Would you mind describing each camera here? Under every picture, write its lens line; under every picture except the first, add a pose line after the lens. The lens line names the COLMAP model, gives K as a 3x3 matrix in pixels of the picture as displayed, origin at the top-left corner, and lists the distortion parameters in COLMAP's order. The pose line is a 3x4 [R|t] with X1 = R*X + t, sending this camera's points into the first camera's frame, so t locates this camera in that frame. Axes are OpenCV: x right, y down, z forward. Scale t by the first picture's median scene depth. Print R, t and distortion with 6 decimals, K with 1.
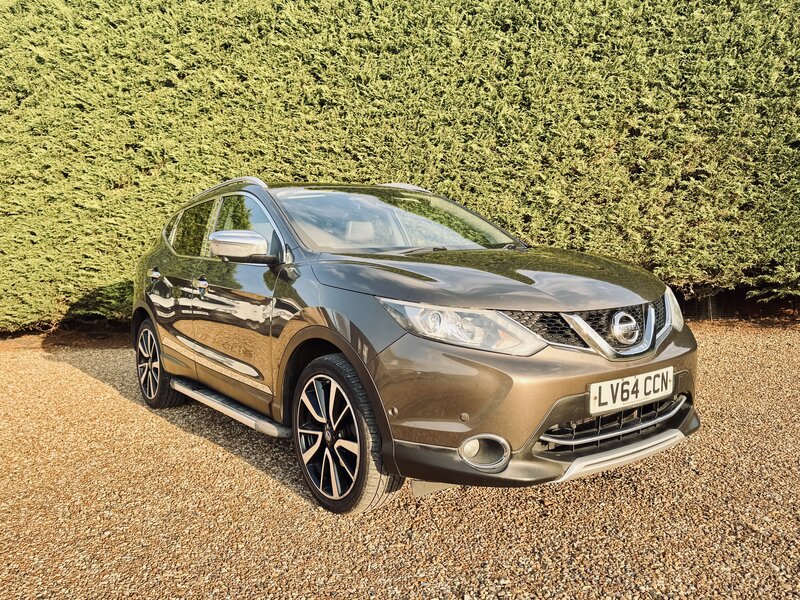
lens RADIAL K [[665.4, 0, 408.0], [0, 665.4, 306.3], [0, 0, 1]] dist [0.110969, -0.188374]
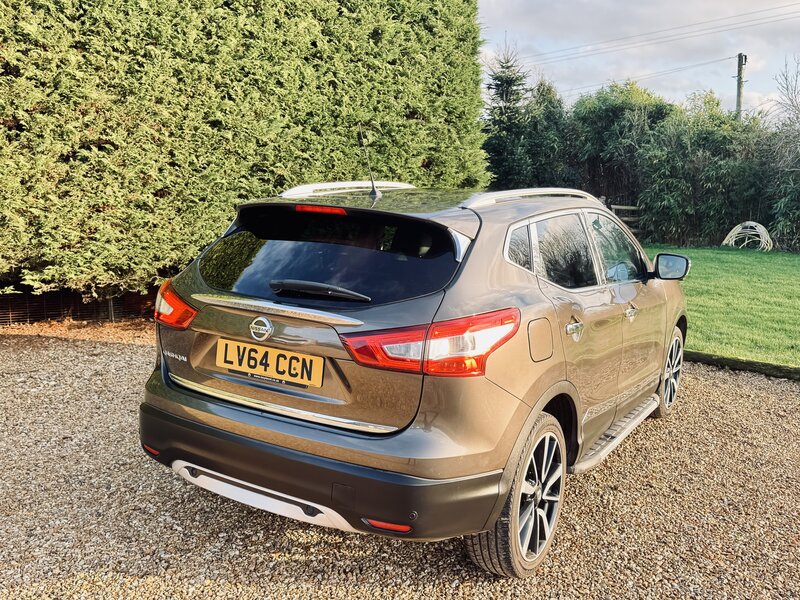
lens RADIAL K [[718.1, 0, 400.8], [0, 718.1, 306.8], [0, 0, 1]] dist [0.114863, -0.201137]
pose [[0.658558, -0.047689, 0.751018, 0.029148], [-0.014377, 0.997011, 0.075916, -0.080025], [-0.752393, -0.060792, 0.655903, 0.203659]]
